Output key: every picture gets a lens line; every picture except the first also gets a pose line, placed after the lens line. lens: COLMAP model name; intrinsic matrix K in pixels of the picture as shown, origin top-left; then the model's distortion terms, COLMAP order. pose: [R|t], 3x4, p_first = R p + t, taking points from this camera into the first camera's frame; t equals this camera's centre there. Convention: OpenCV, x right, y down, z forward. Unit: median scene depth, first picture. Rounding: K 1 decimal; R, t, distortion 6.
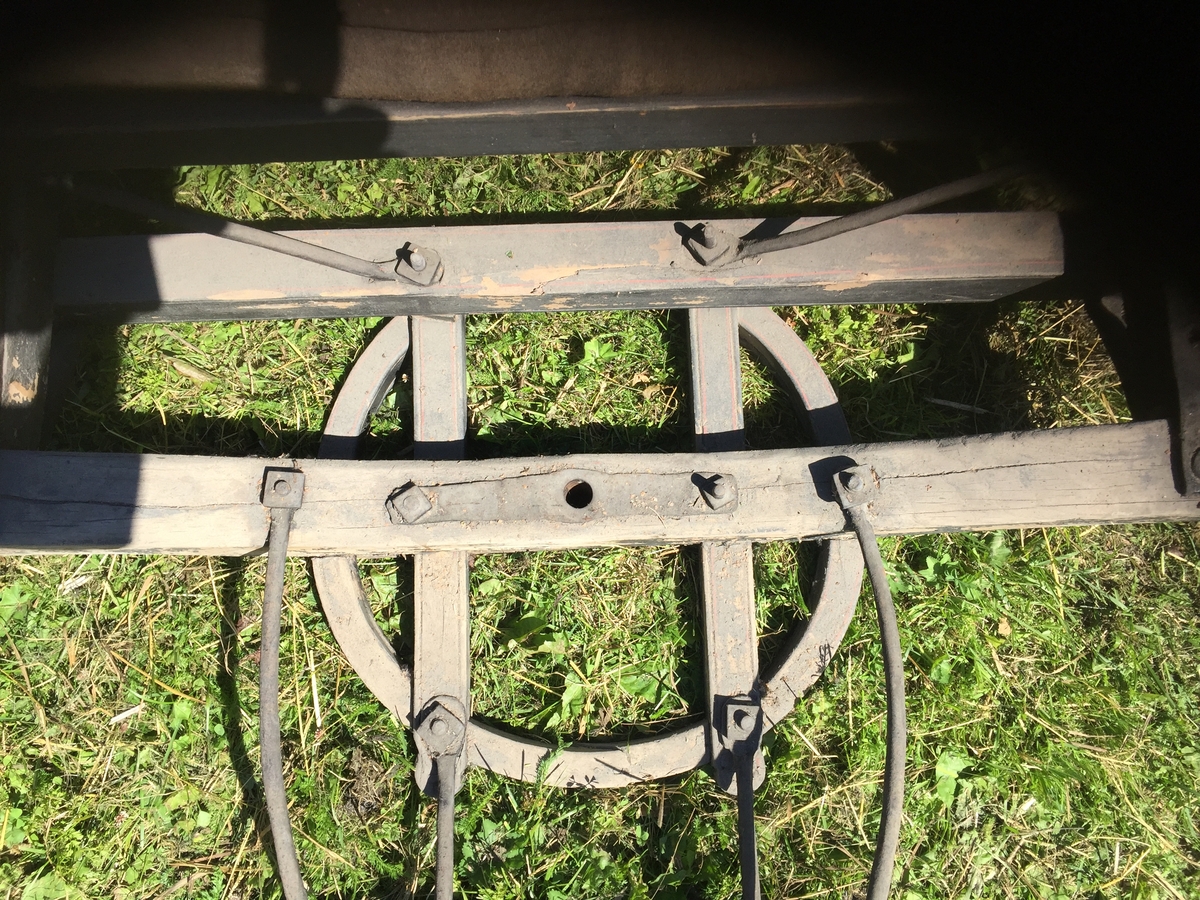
lens RADIAL K [[1020.6, 0, 598.3], [0, 1020.6, 450.8], [0, 0, 1]] dist [0.046664, -0.013411]
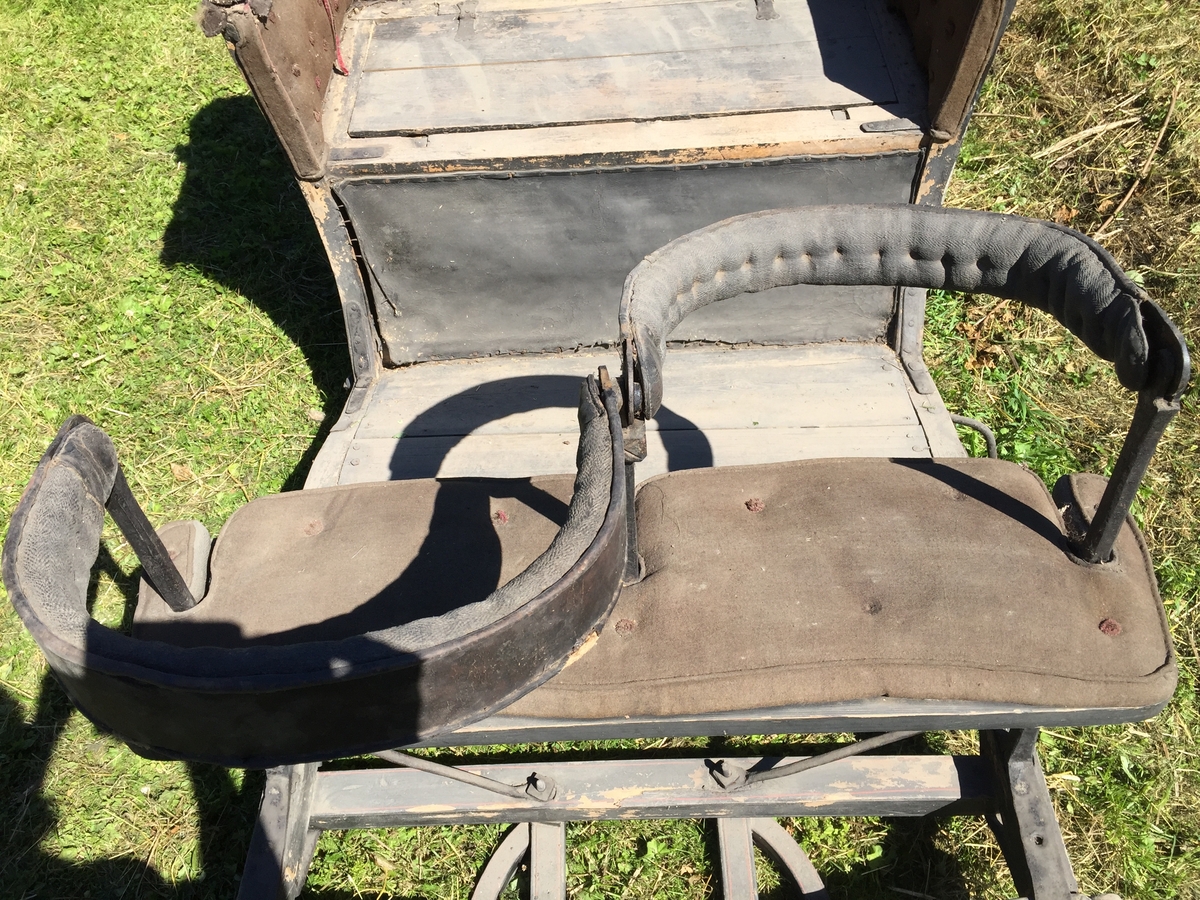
lens RADIAL K [[1020.6, 0, 597.8], [0, 1020.6, 451.8], [0, 0, 1]] dist [0.046664, -0.013411]
pose [[0.998183, -0.016825, -0.057861, 0.010431], [-0.012008, 0.885424, -0.464629, 0.083320], [0.059049, 0.464479, 0.883613, -0.565245]]
